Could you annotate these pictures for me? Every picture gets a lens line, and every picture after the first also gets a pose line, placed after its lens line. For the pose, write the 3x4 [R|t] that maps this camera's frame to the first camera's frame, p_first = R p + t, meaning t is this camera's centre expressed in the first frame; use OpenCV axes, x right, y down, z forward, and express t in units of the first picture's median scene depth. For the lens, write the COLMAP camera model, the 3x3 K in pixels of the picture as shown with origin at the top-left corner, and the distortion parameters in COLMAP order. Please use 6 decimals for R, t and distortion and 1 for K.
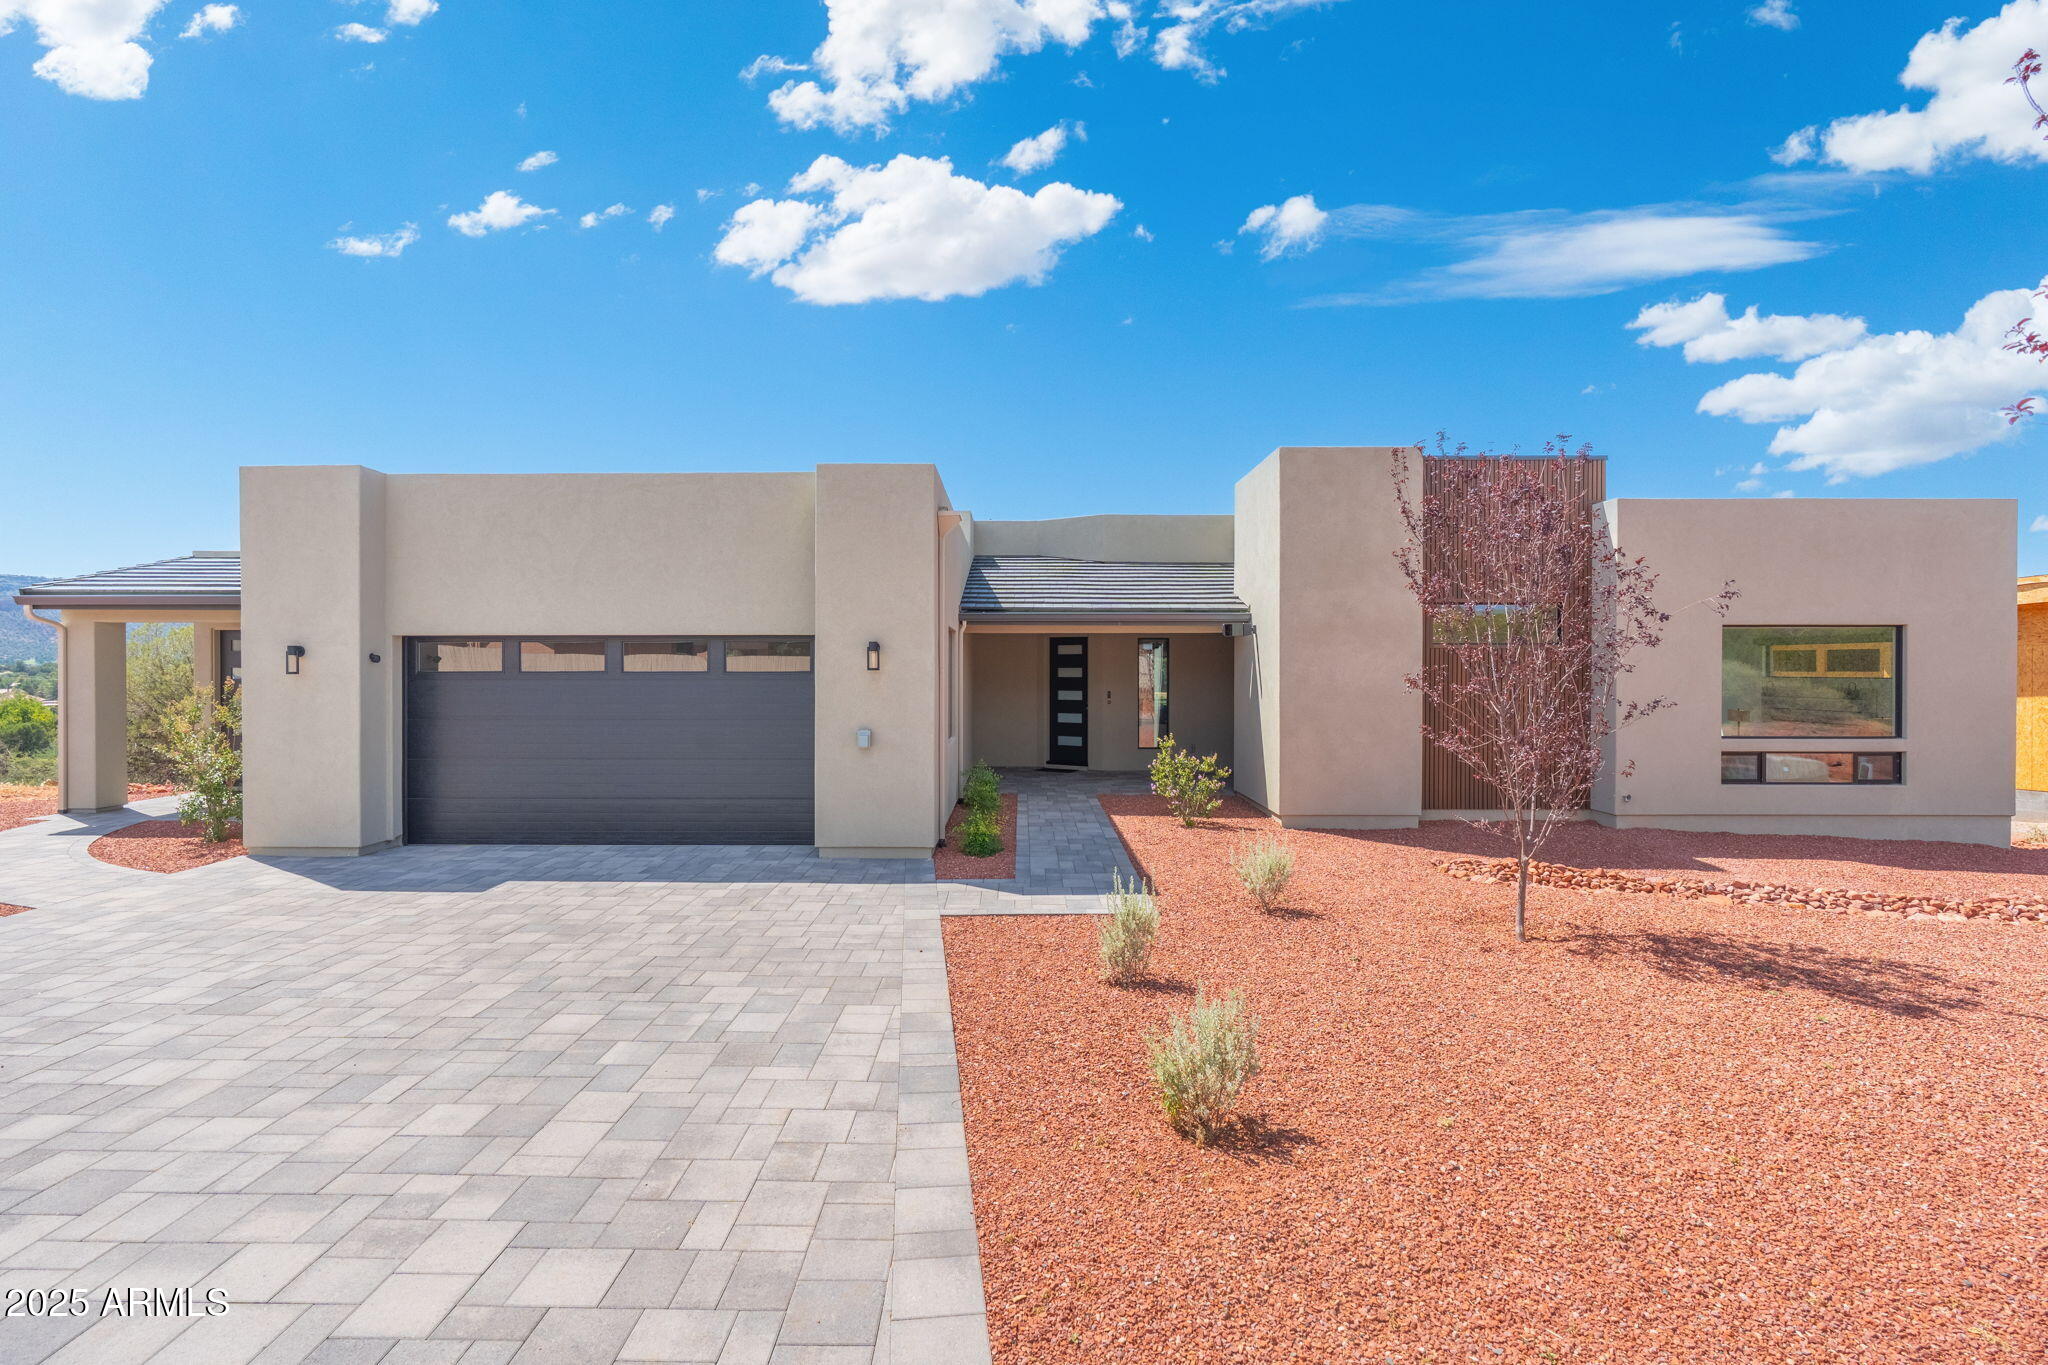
lens RADIAL K [[924.5, 0, 1024.0], [0, 924.5, 682.5], [0, 0, 1]] dist [-0.003778, 0.000311]
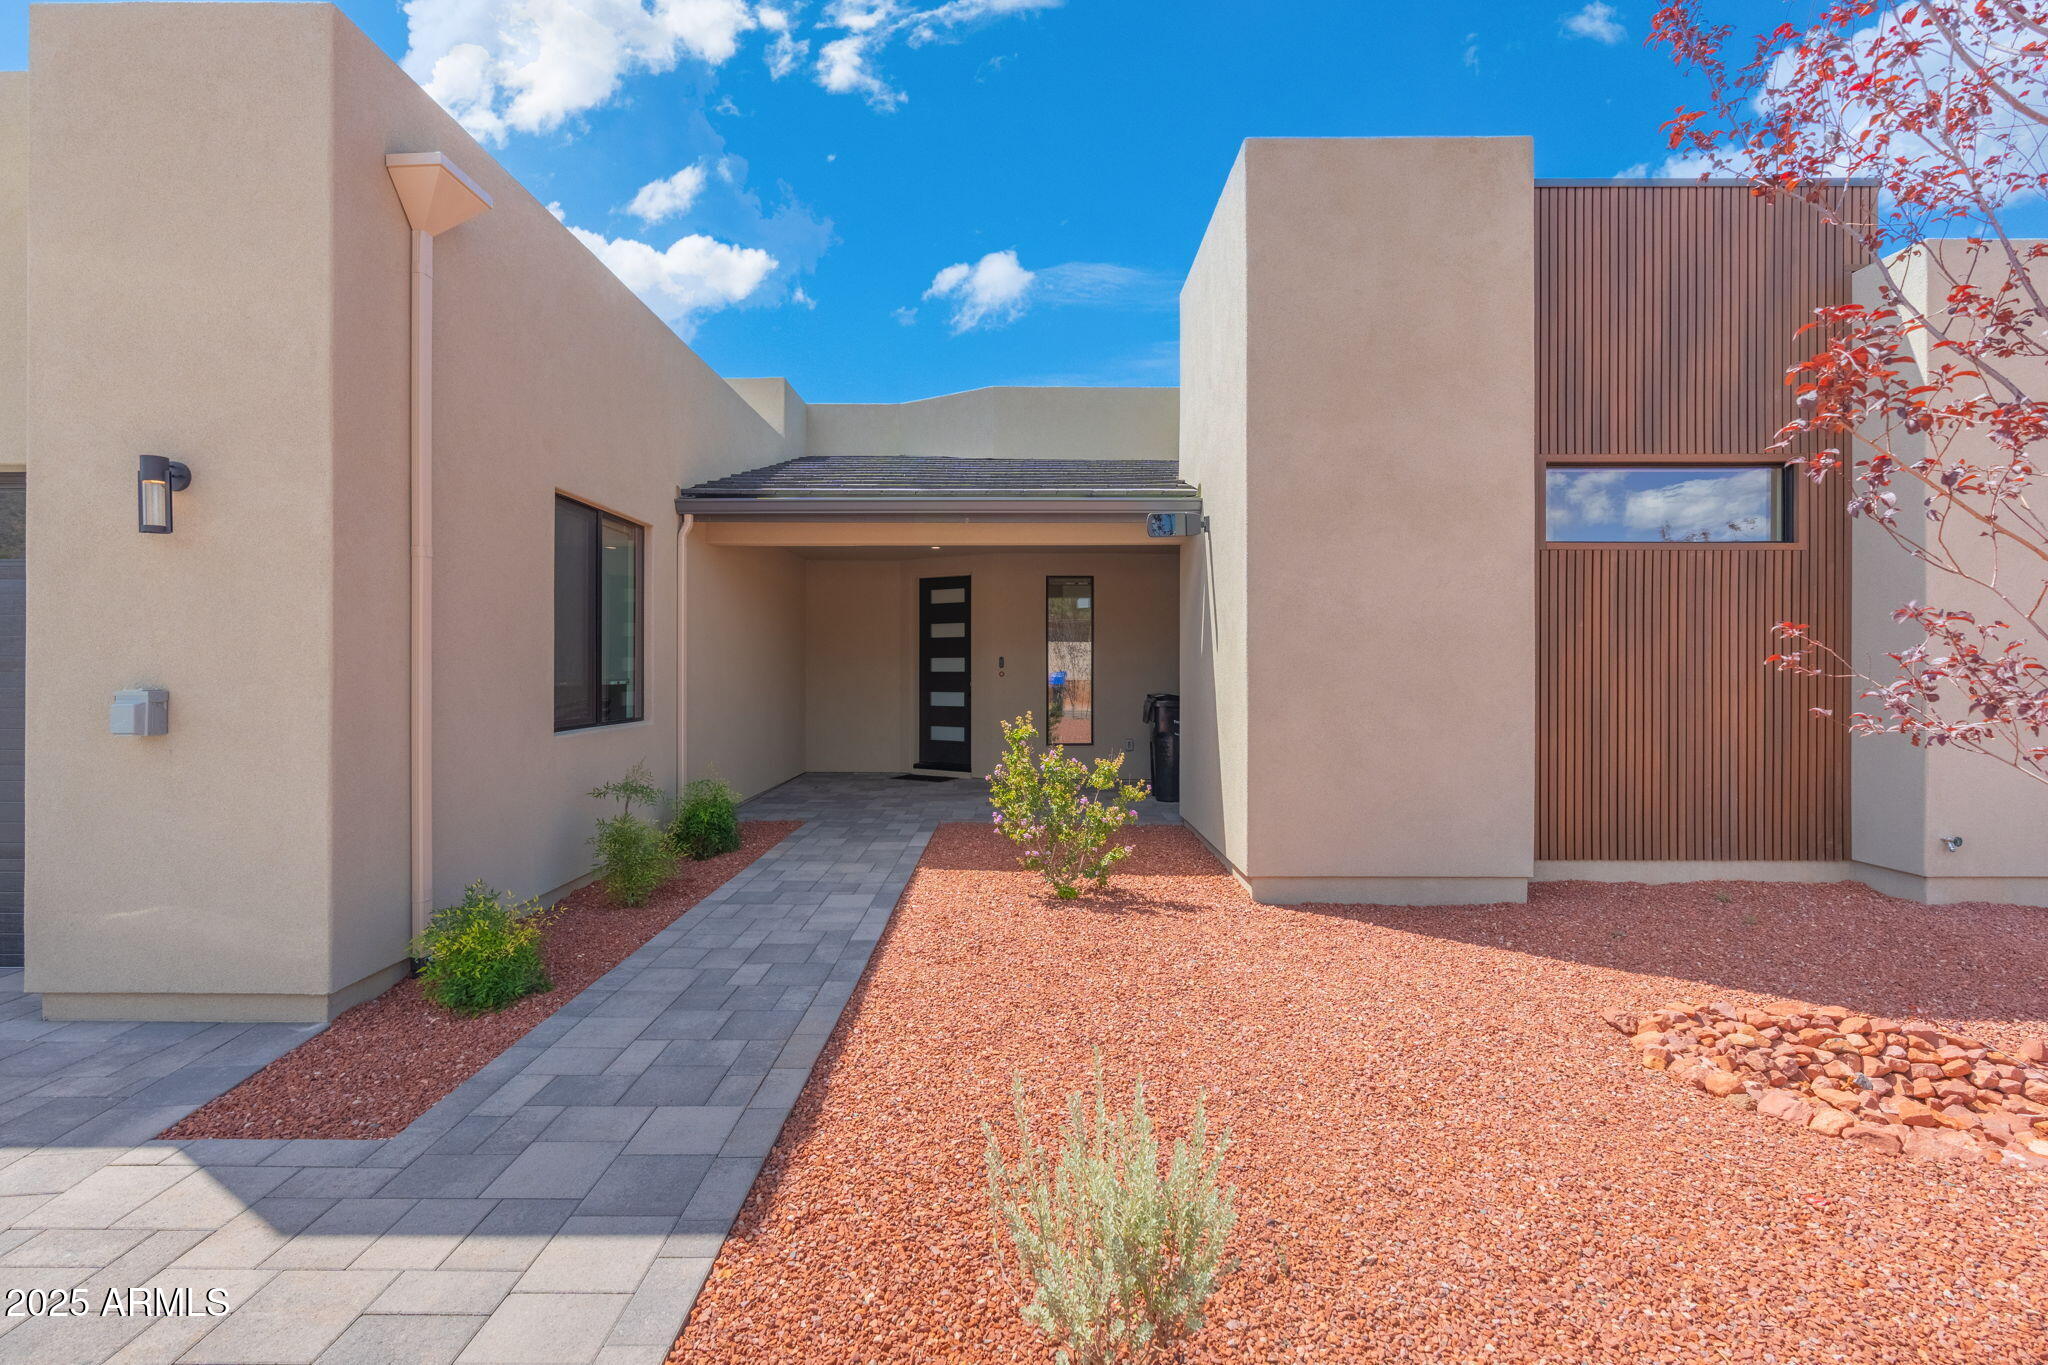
lens RADIAL K [[920.5, 0, 1018.0], [0, 920.5, 675.1], [0, 0, 1]] dist [-0.000824, -0.000207]
pose [[0.999951, -0.000528, -0.009900, 0.193879], [0.000452, 0.999971, -0.007646, 0.047839], [0.009904, 0.007641, 0.999922, 0.618818]]
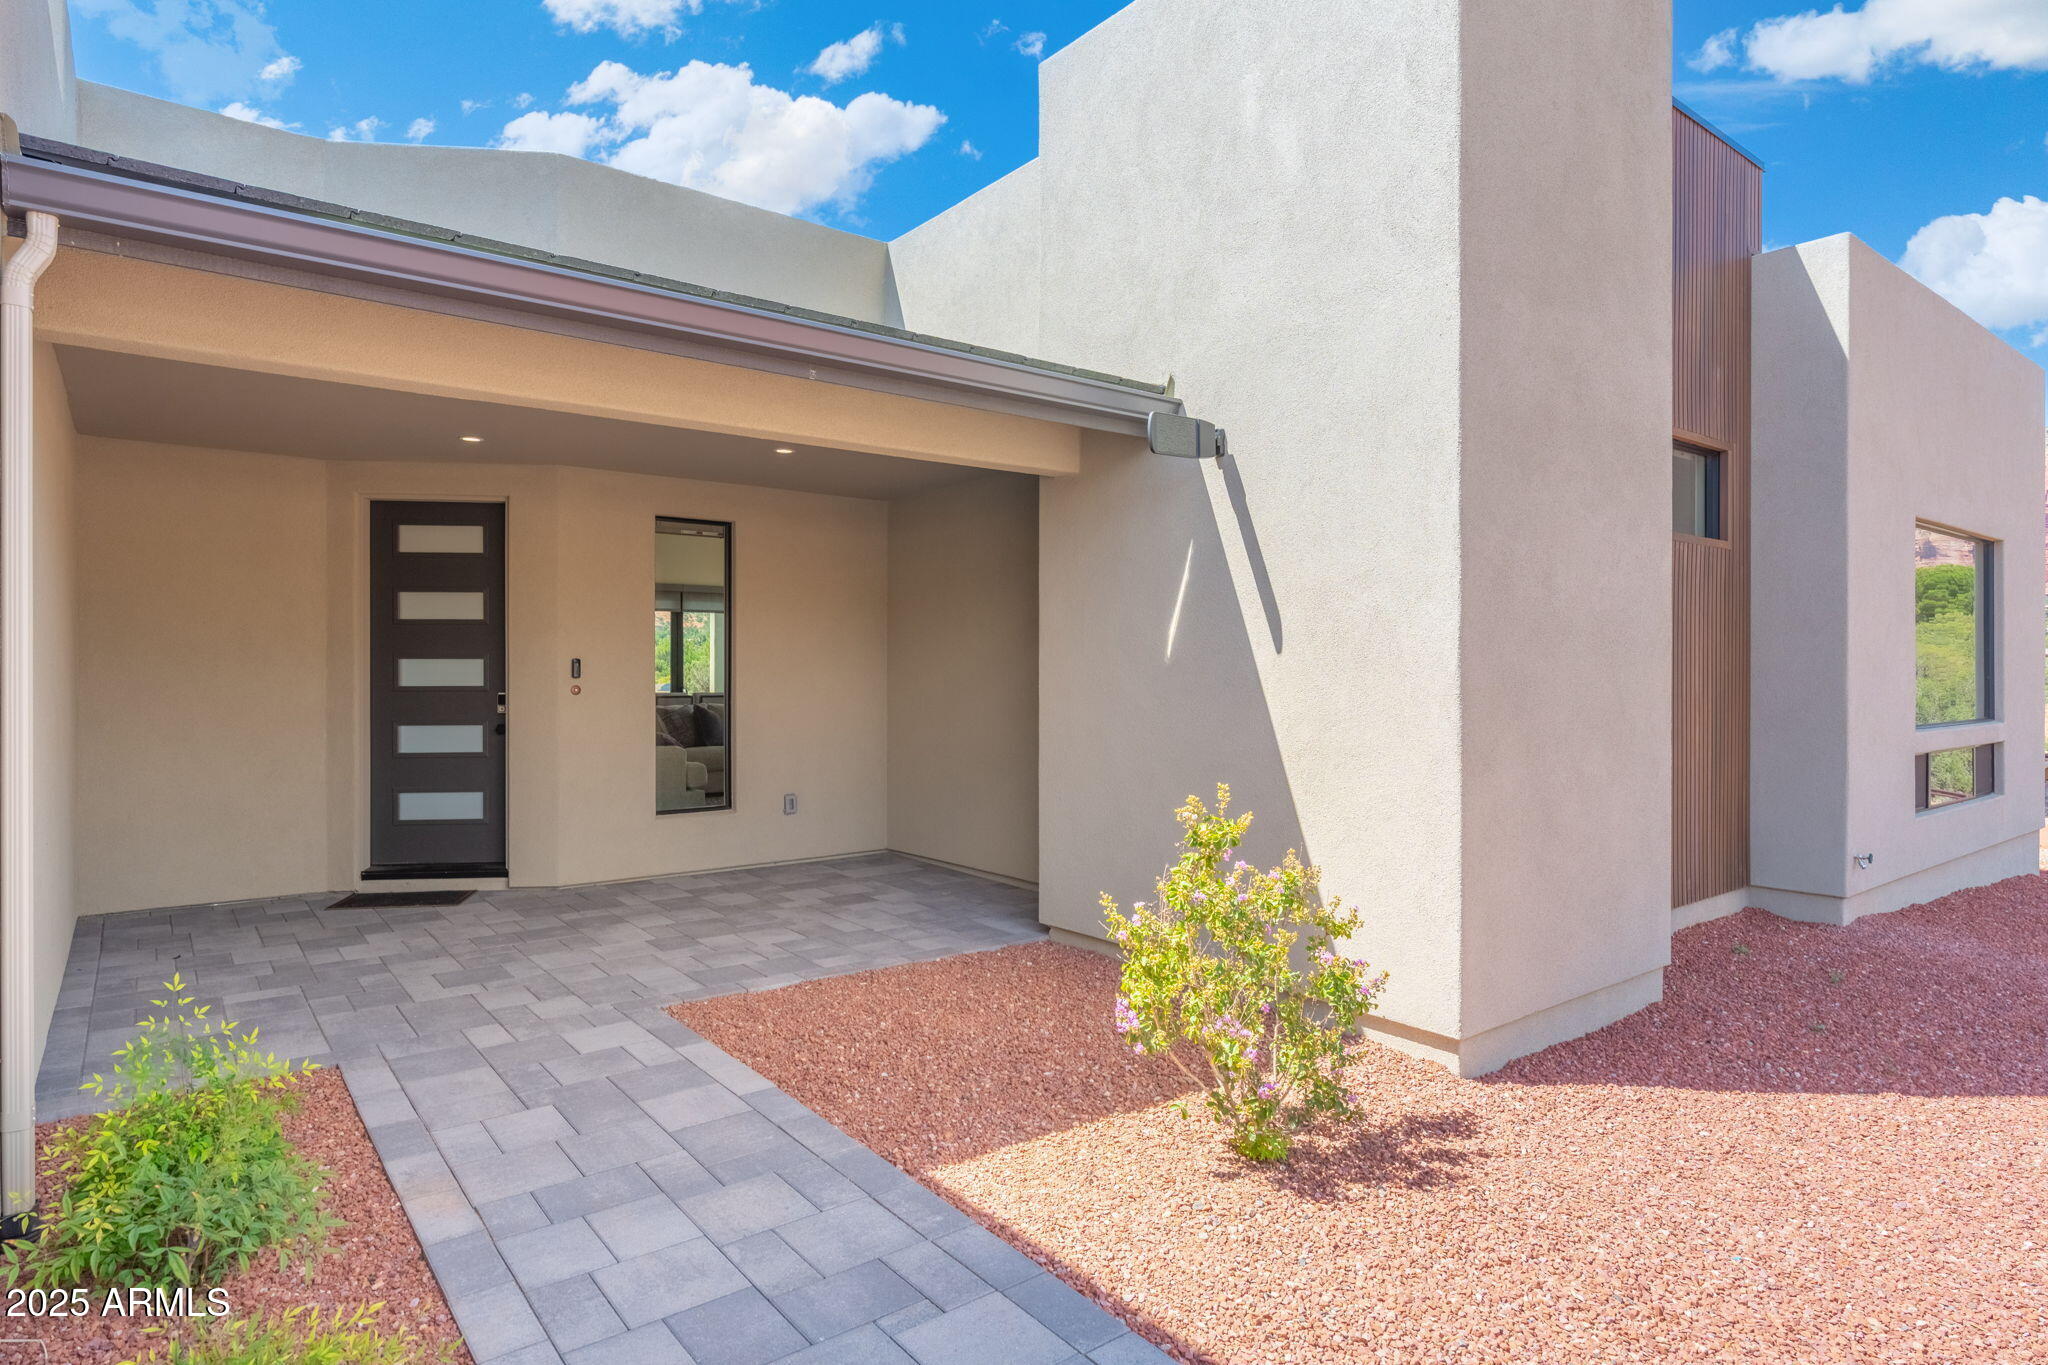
lens RADIAL K [[1116.1, 0, 1027.1], [0, 1116.1, 675.9], [0, 0, 1]] dist [-0.001511, -0.000360]
pose [[0.790768, -0.004594, 0.612099, -0.057644], [0.008683, 0.999955, -0.003713, 0.033670], [-0.612055, 0.008251, 0.790772, 0.985004]]
